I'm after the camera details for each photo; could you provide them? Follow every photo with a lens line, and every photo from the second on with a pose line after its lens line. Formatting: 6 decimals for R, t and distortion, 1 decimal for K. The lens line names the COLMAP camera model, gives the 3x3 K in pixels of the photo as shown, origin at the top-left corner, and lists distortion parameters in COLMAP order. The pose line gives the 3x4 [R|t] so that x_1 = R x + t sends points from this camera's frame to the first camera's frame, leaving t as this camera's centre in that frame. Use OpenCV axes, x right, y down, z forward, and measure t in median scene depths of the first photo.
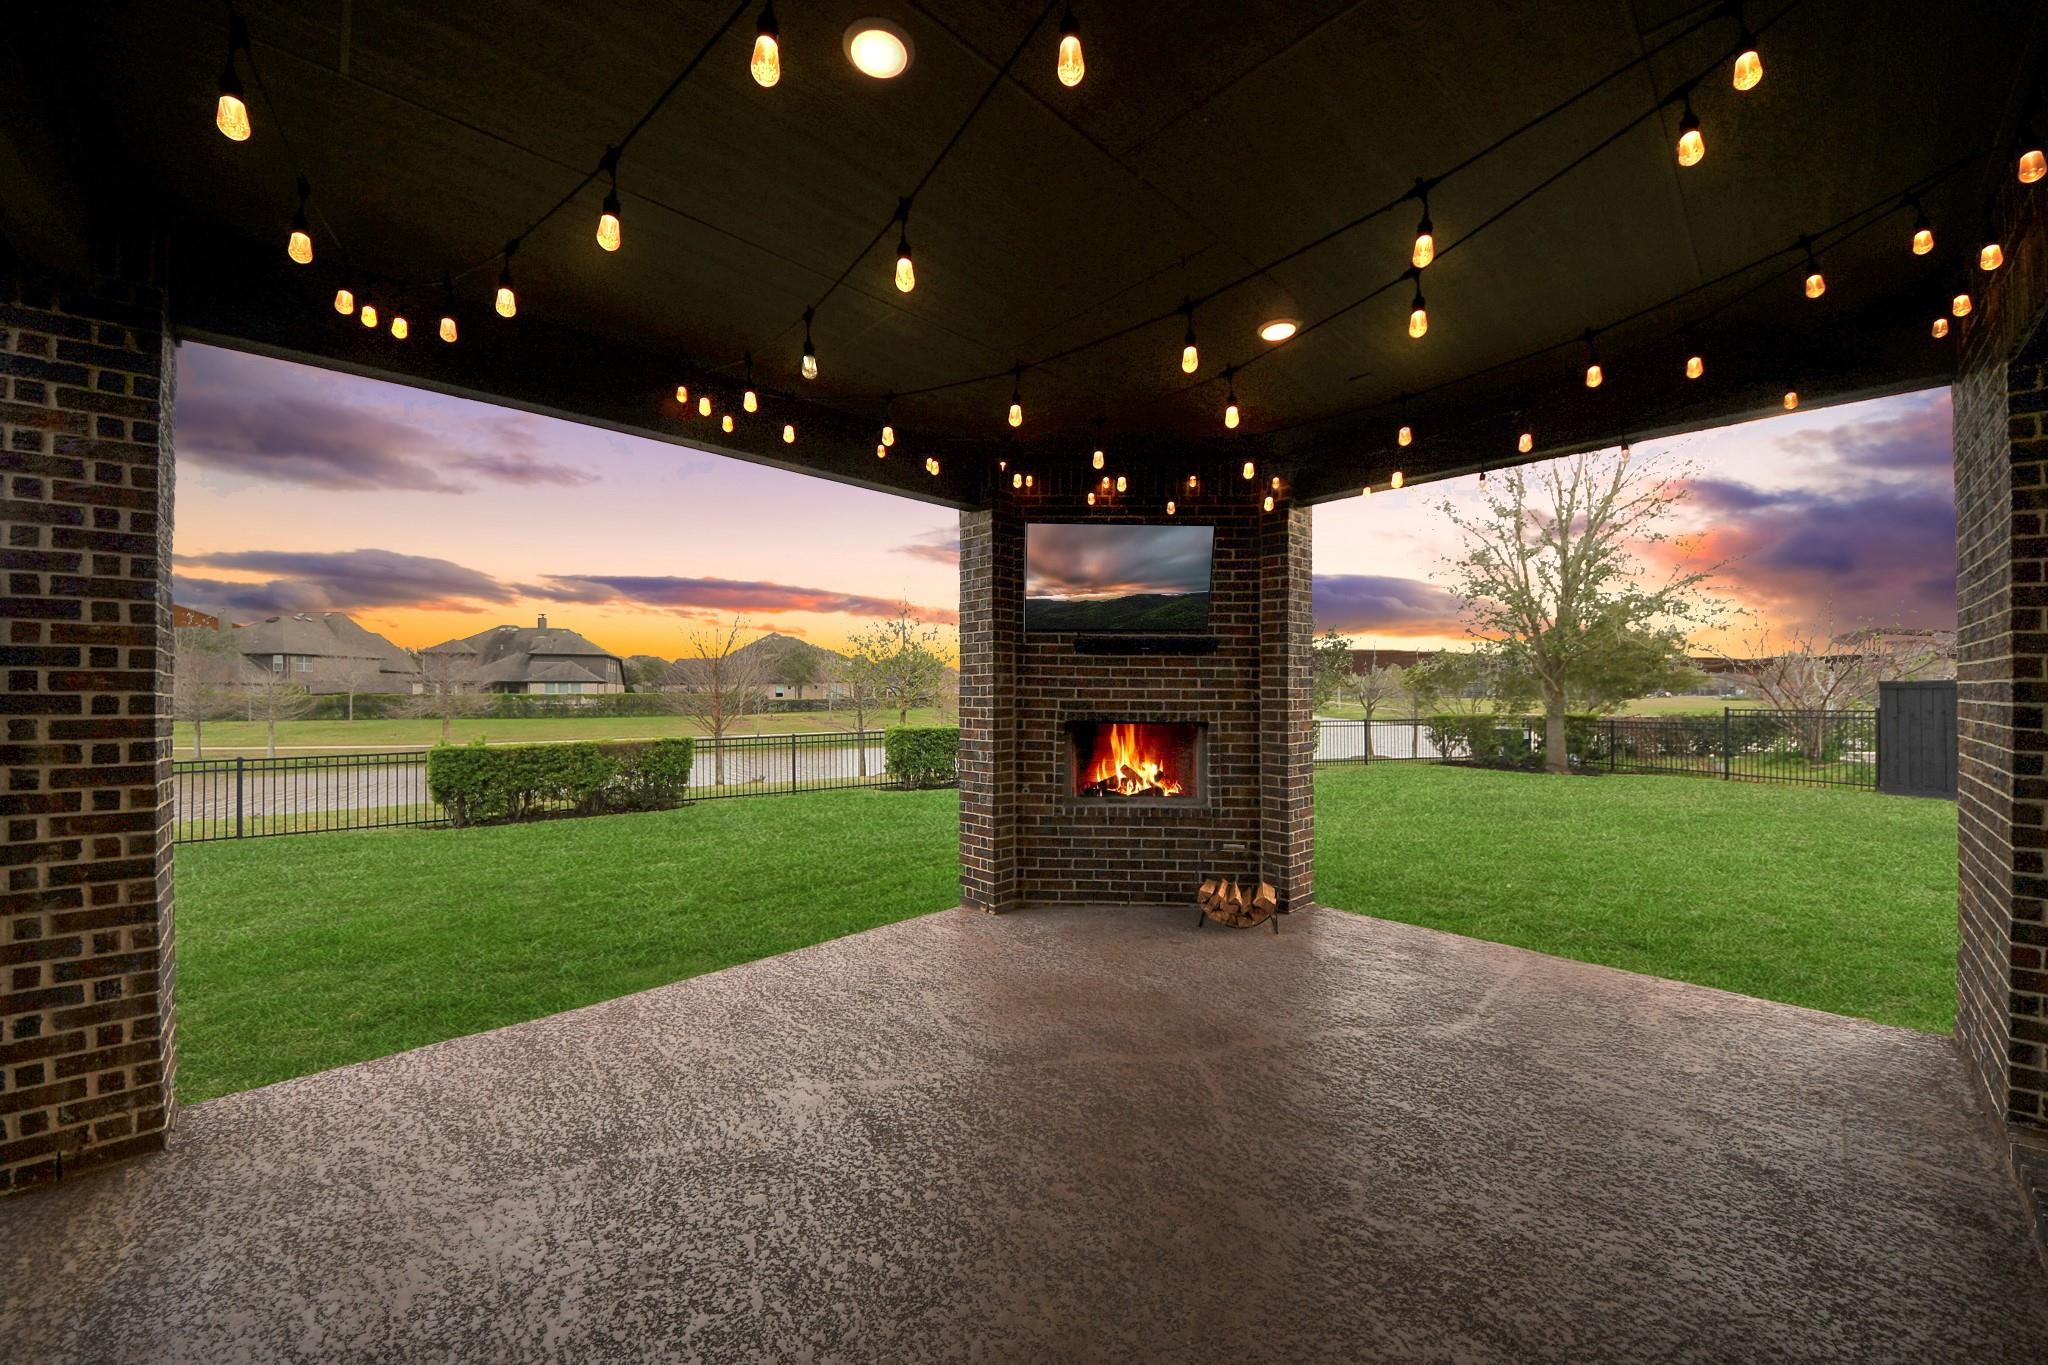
lens RADIAL K [[744.1, 0, 1015.7], [0, 744.1, 679.9], [0, 0, 1]] dist [0.000791, -0.002070]
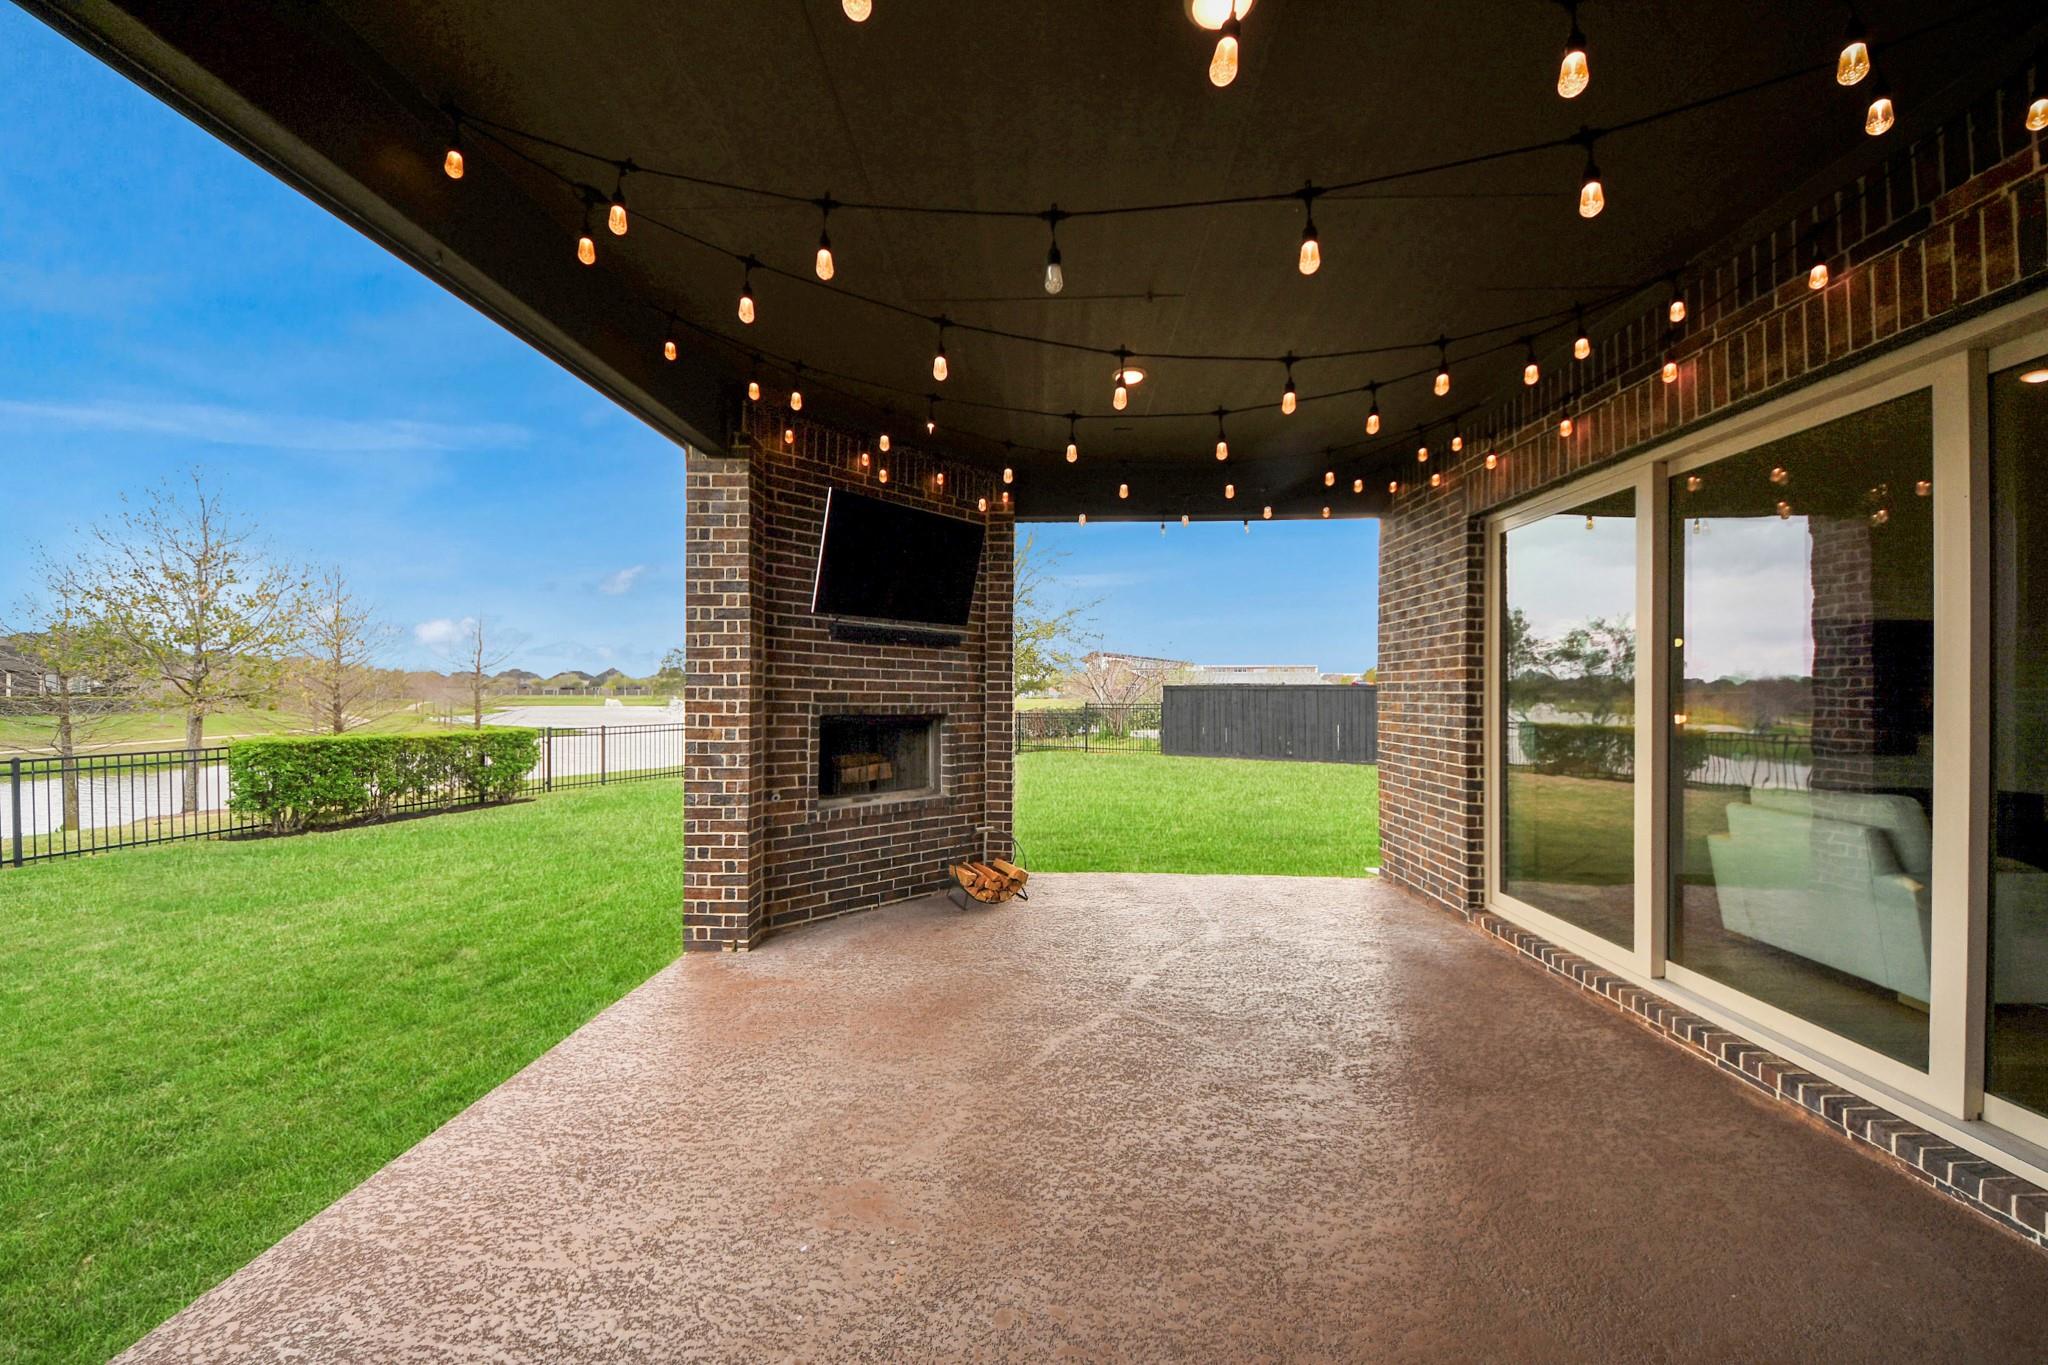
lens RADIAL K [[744.1, 0, 1027.3], [0, 744.1, 683.1], [0, 0, 1]] dist [0.000791, -0.002070]
pose [[0.695491, 0.013000, 0.718417, -0.404934], [-0.015809, 0.999871, -0.002788, 0.014969], [-0.718360, -0.009419, 0.695607, 0.200819]]
